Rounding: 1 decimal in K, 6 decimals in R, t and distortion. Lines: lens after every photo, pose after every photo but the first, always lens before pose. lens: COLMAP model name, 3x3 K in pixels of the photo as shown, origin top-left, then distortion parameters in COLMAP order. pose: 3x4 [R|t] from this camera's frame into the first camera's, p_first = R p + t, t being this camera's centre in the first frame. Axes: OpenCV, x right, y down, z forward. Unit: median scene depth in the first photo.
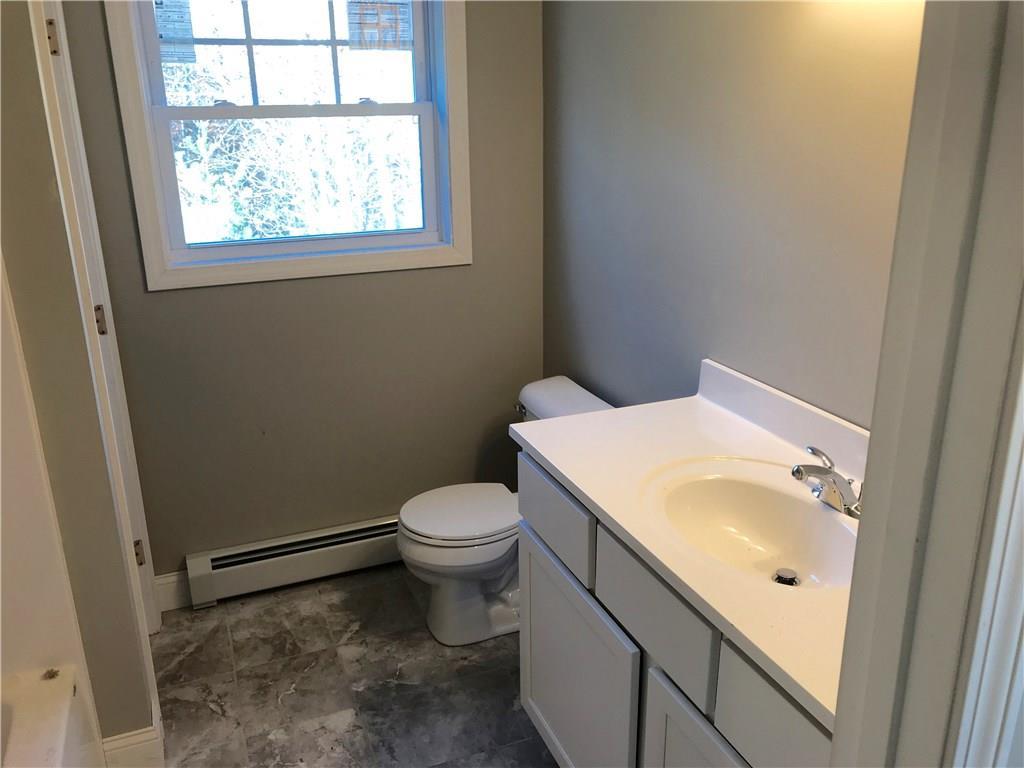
lens RADIAL K [[838.2, 0, 512.0], [0, 838.2, 384.0], [0, 0, 1]] dist [-0.034758, 0.016656]
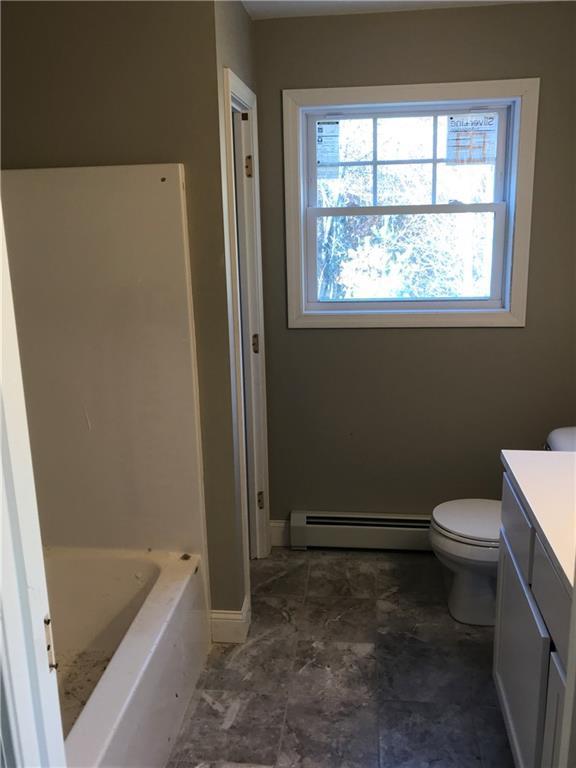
lens RADIAL K [[692.9, 0, 288.0], [0, 692.9, 384.0], [0, 0, 1]] dist [0.003833, -0.212142]
pose [[0.858070, 0.113378, -0.500861, 0.191056], [-0.143620, 0.989386, -0.022085, 0.015104], [0.493041, 0.090884, 0.865246, -0.073318]]
